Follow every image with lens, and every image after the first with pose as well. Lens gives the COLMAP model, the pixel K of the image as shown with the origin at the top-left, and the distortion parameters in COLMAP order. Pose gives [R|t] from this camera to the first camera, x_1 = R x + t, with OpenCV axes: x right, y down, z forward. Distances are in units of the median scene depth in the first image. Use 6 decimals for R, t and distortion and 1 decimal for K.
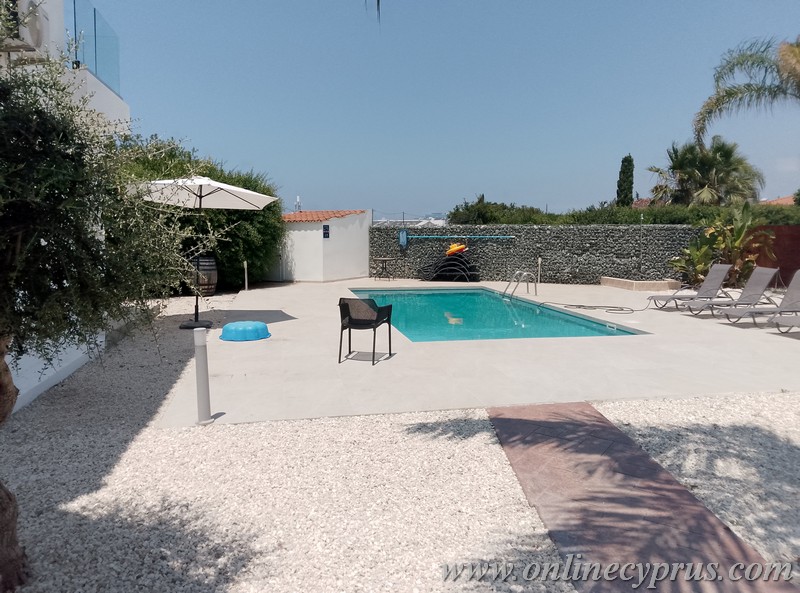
lens RADIAL K [[568.9, 0, 397.5], [0, 568.9, 295.3], [0, 0, 1]] dist [0.001698, 0.000557]
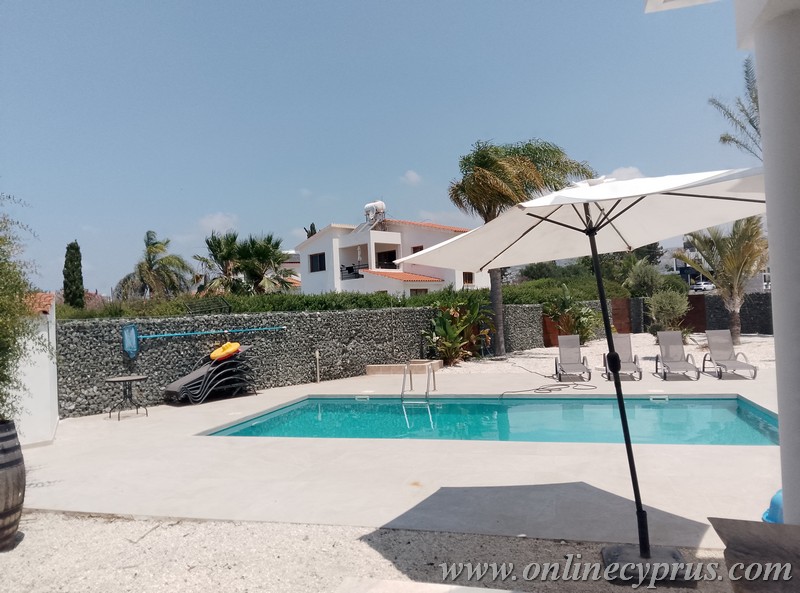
lens RADIAL K [[568.9, 0, 399.2], [0, 568.9, 298.7], [0, 0, 1]] dist [0.001698, 0.000557]
pose [[0.455540, -0.002606, 0.890212, -0.403425], [0.148469, 0.986212, -0.073088, -0.060879], [-0.877747, 0.165464, 0.449646, 0.504860]]
